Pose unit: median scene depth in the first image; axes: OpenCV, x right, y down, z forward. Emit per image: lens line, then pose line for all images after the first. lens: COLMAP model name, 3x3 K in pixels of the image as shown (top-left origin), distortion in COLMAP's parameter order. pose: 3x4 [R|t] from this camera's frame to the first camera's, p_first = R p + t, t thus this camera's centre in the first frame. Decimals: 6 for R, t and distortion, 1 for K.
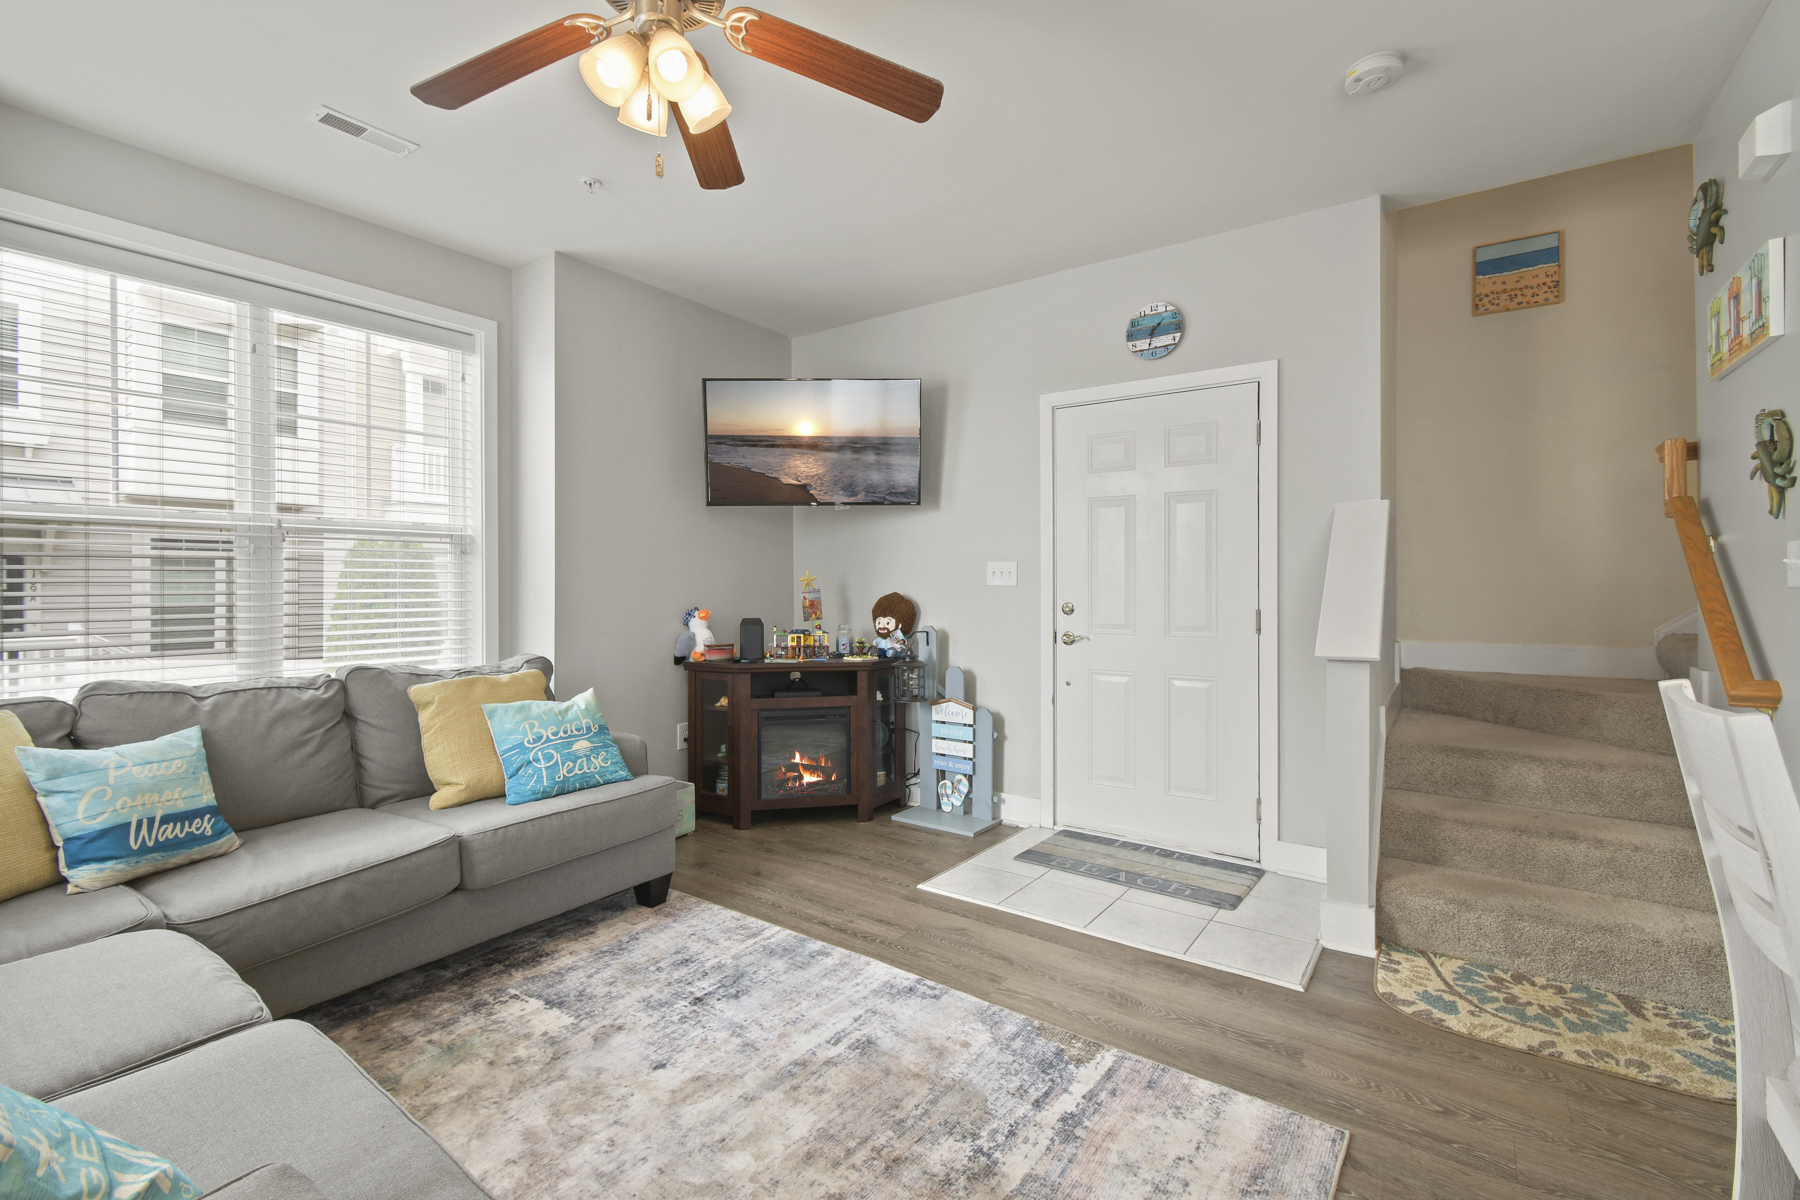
lens RADIAL K [[800.6, 0, 877.5], [0, 800.6, 584.5], [0, 0, 1]] dist [-0.000877, -0.000174]
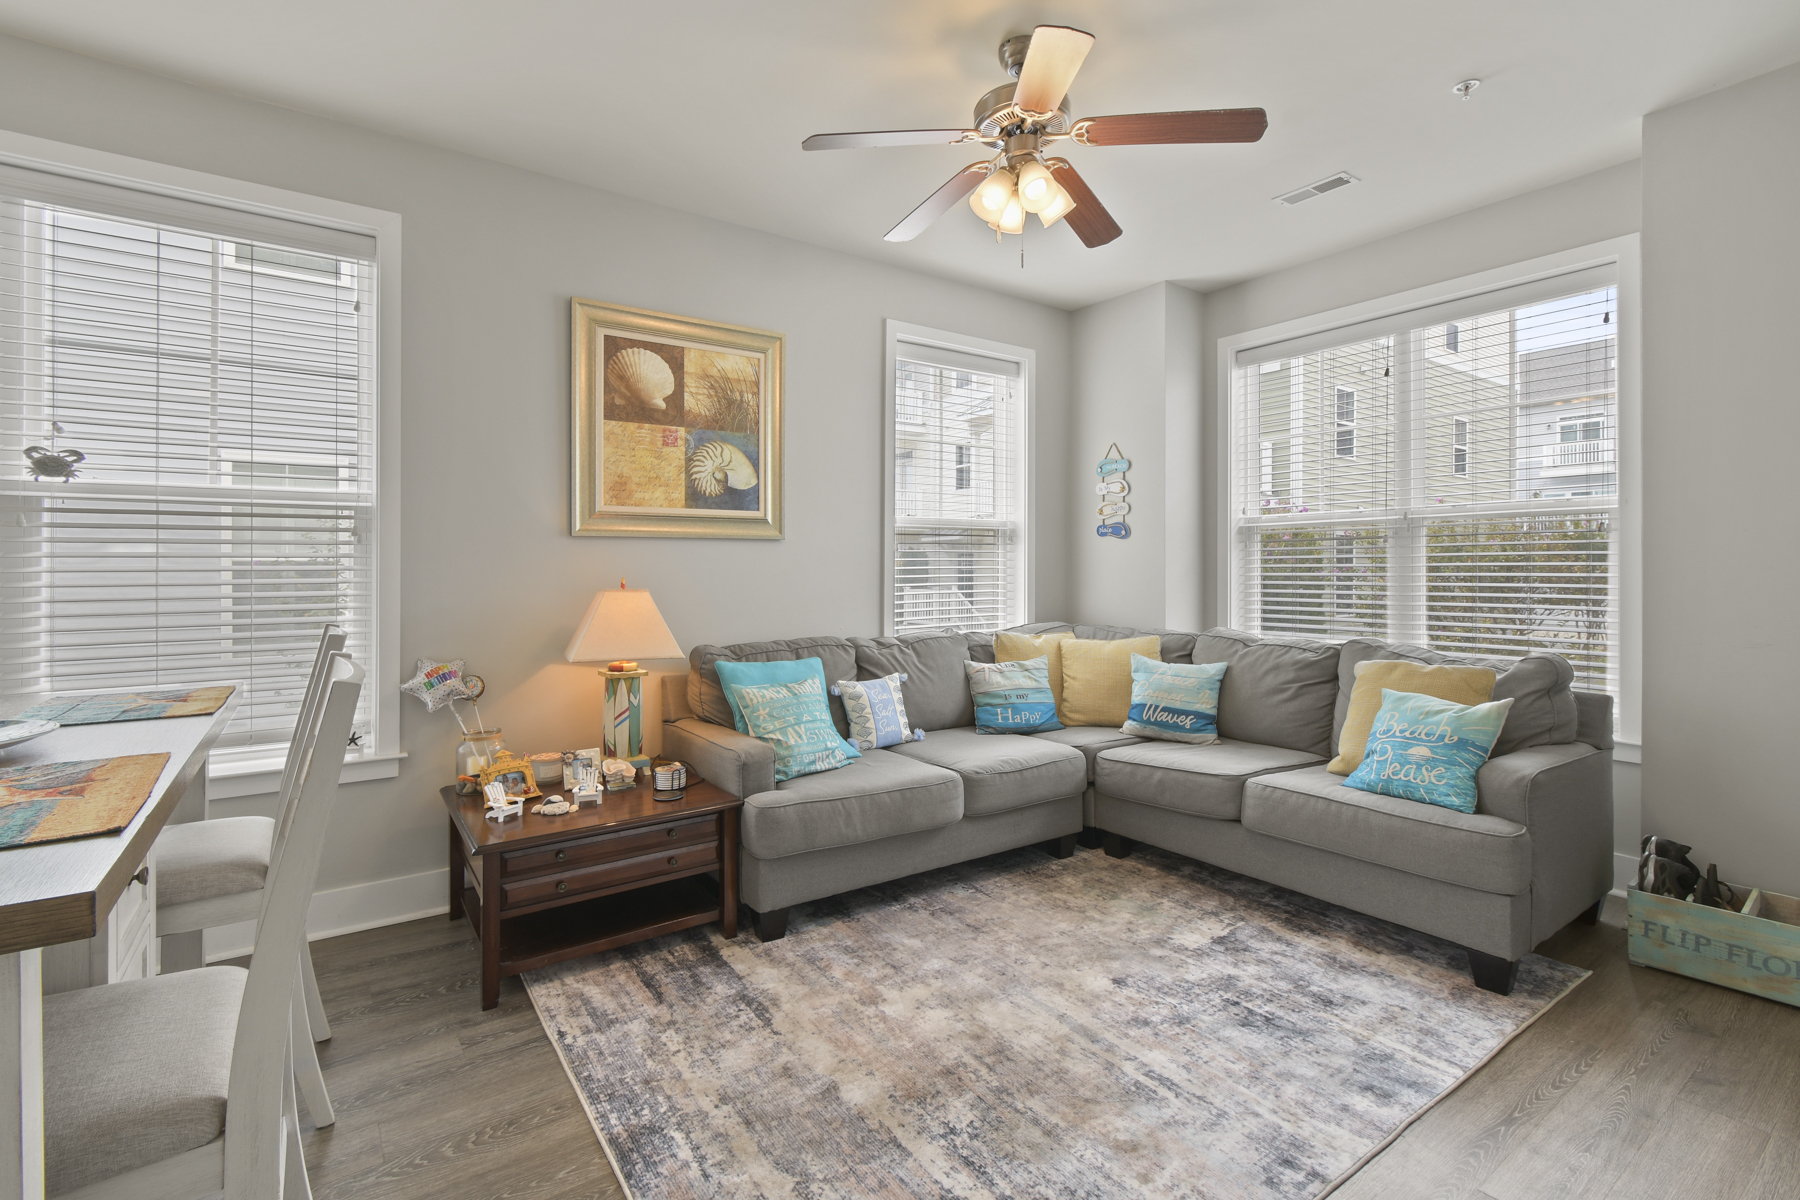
lens RADIAL K [[810.7, 0, 901.4], [0, 810.7, 577.1], [0, 0, 1]] dist [0.002632, 0.000277]
pose [[-0.309147, 0.010243, -0.950959, 0.746180], [0.001060, 0.999945, 0.010426, -0.000412], [0.951014, 0.002216, -0.309141, 0.841962]]
